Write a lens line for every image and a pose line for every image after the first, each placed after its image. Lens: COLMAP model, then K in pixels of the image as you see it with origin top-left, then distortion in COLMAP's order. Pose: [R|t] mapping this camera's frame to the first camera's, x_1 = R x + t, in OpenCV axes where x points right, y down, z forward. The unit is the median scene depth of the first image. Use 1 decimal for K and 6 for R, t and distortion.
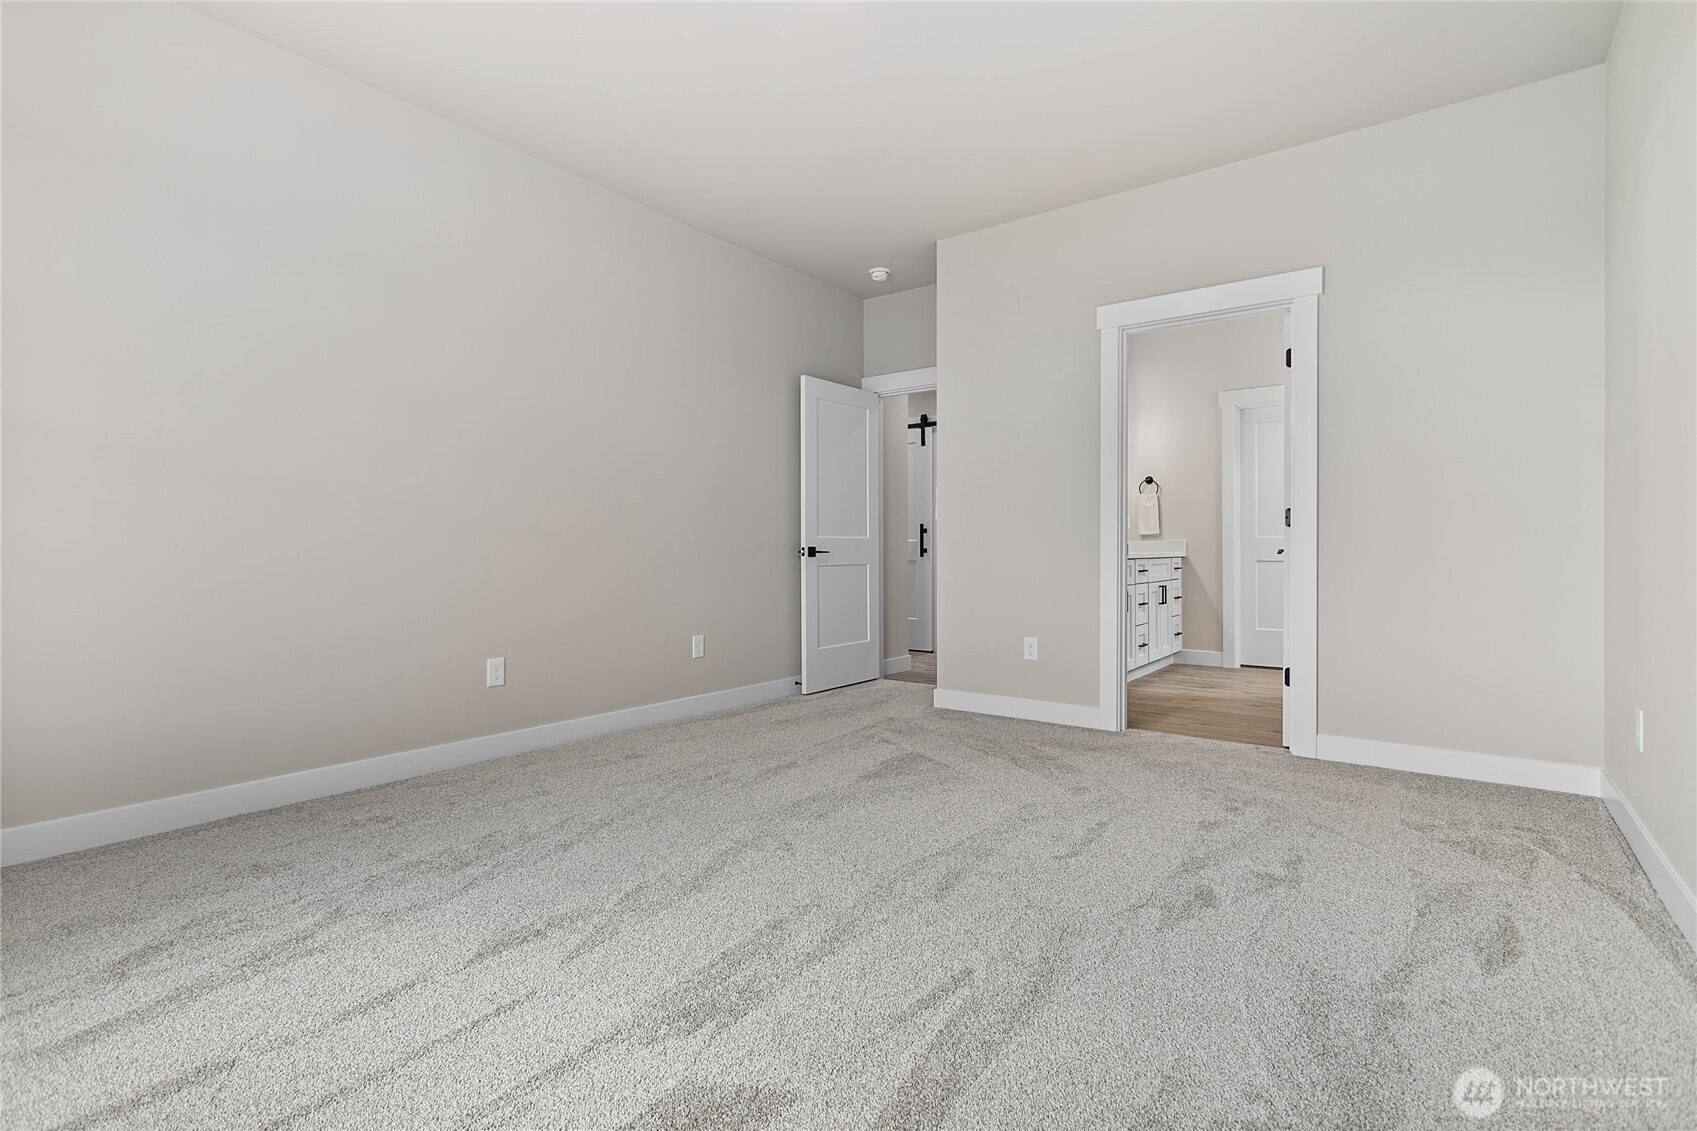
lens RADIAL K [[807.1, 0, 842.4], [0, 807.1, 559.5], [0, 0, 1]] dist [0.002684, 0.001280]
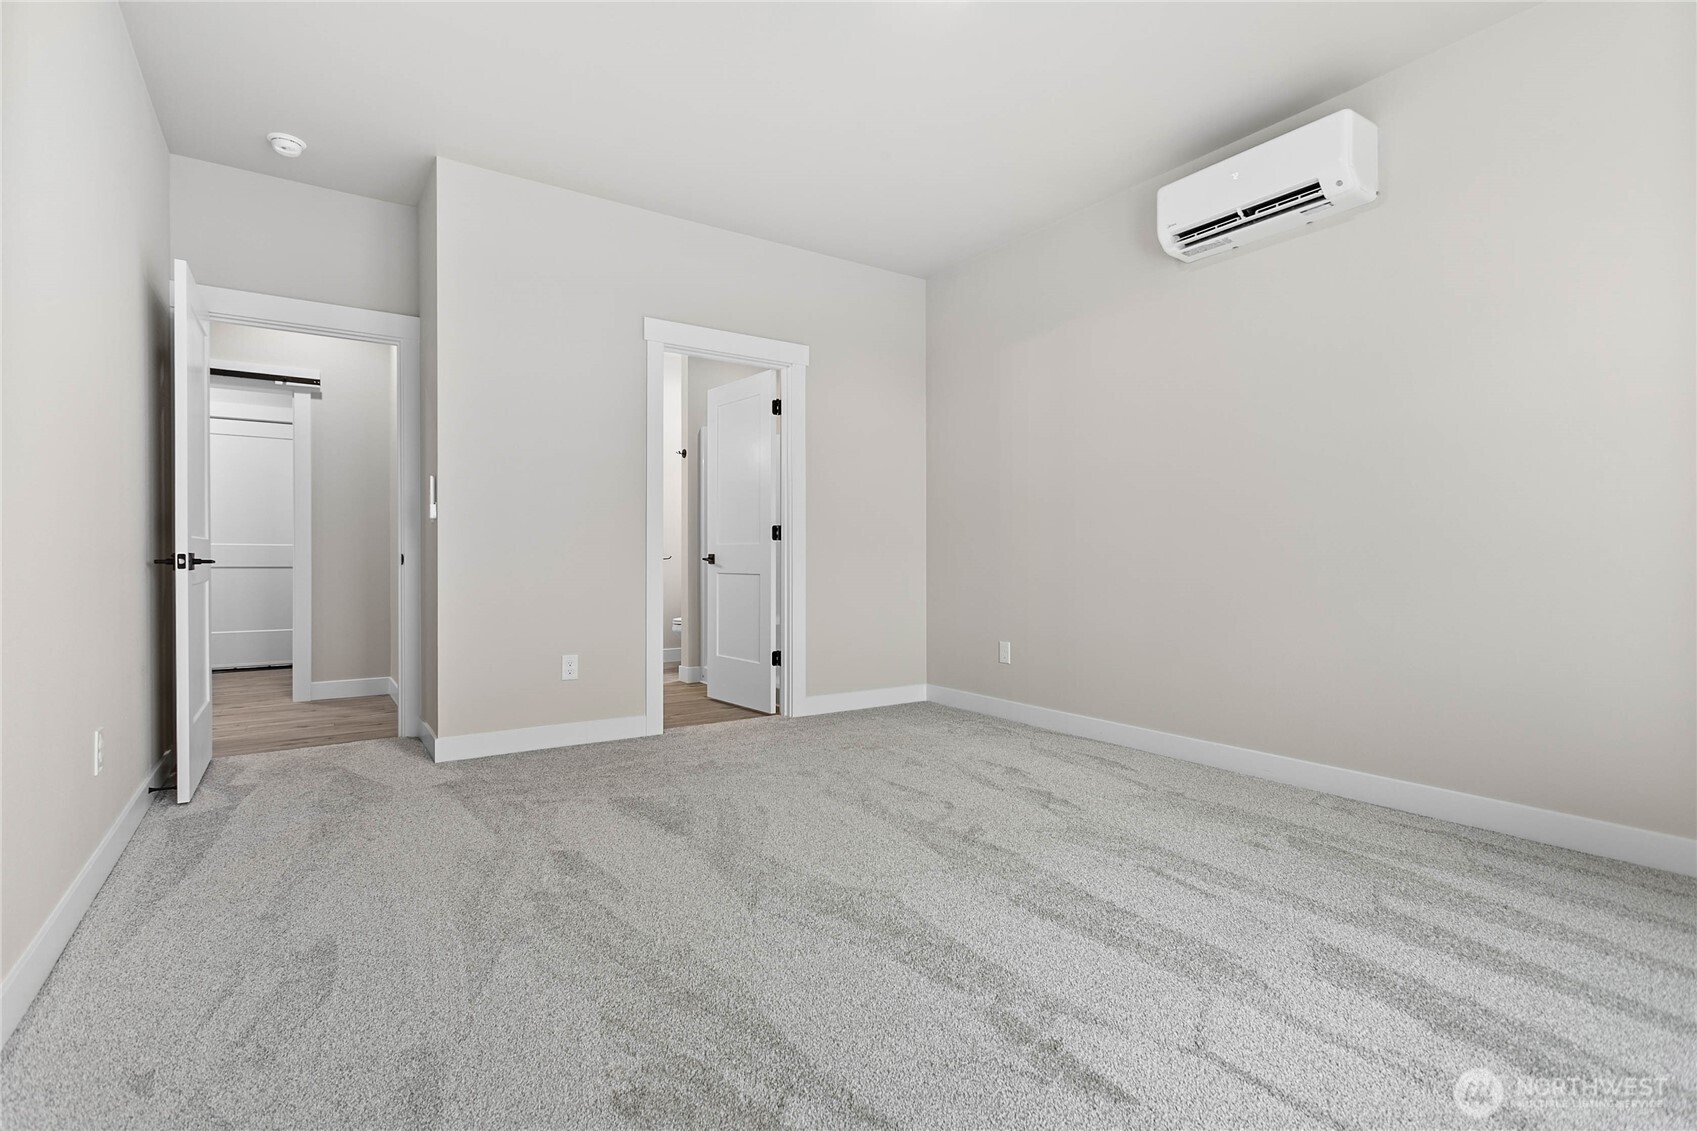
lens RADIAL K [[807.1, 0, 849.3], [0, 807.1, 559.0], [0, 0, 1]] dist [0.002684, 0.001280]
pose [[0.317641, 0.001599, 0.948210, -0.654838], [0.011322, 0.999921, -0.005479, -0.002983], [-0.948143, 0.012476, 0.317598, 0.518533]]
